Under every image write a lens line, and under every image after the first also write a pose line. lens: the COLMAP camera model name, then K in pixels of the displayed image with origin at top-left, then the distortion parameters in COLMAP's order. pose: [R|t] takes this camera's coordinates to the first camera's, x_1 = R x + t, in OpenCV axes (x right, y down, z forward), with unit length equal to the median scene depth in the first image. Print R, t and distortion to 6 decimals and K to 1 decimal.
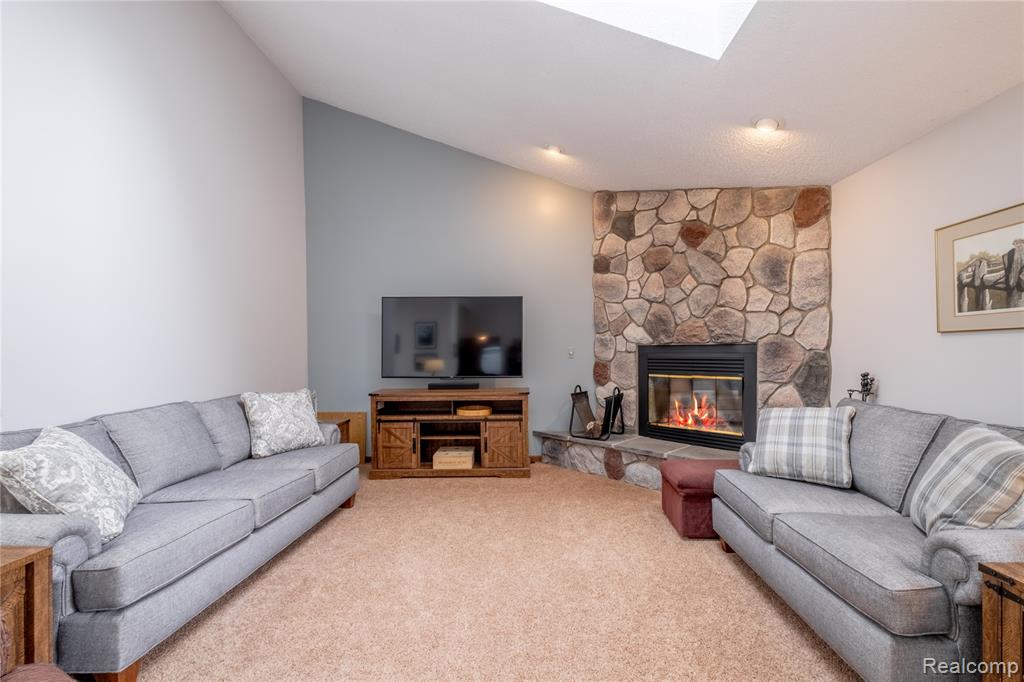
lens RADIAL K [[444.3, 0, 527.7], [0, 444.3, 355.5], [0, 0, 1]] dist [0.013496, -0.001352]
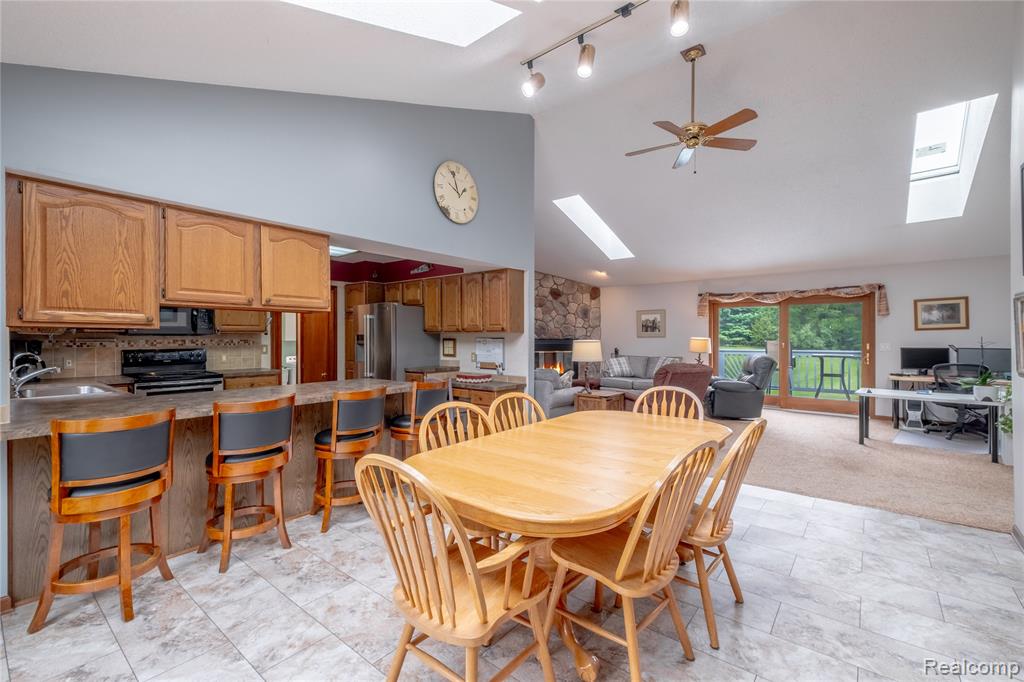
lens RADIAL K [[444.3, 0, 508.6], [0, 444.3, 339.3], [0, 0, 1]] dist [0.013496, -0.001352]
pose [[0.636401, 0.001441, 0.771357, -1.746233], [0.006620, 0.999951, -0.007330, -0.005187], [-0.771330, 0.009771, 0.636361, -0.379705]]
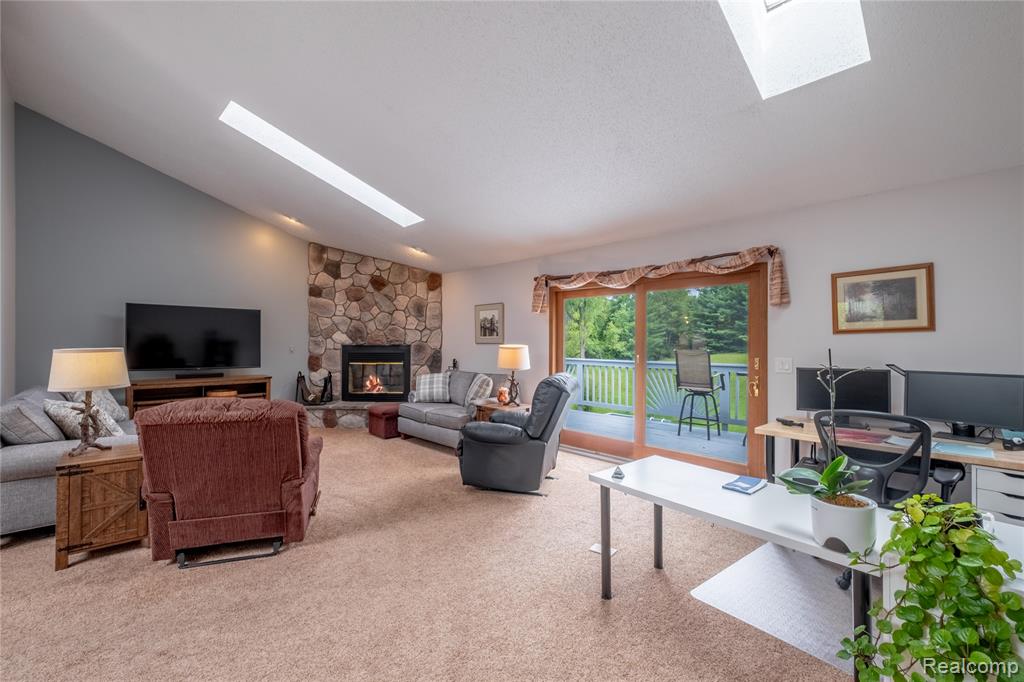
lens RADIAL K [[444.3, 0, 513.2], [0, 444.3, 341.9], [0, 0, 1]] dist [0.013496, -0.001352]
pose [[0.715054, 0.011002, 0.698983, -0.499237], [-0.000834, 0.999889, -0.014884, -0.012304], [-0.699069, 0.010060, 0.714984, -0.673165]]
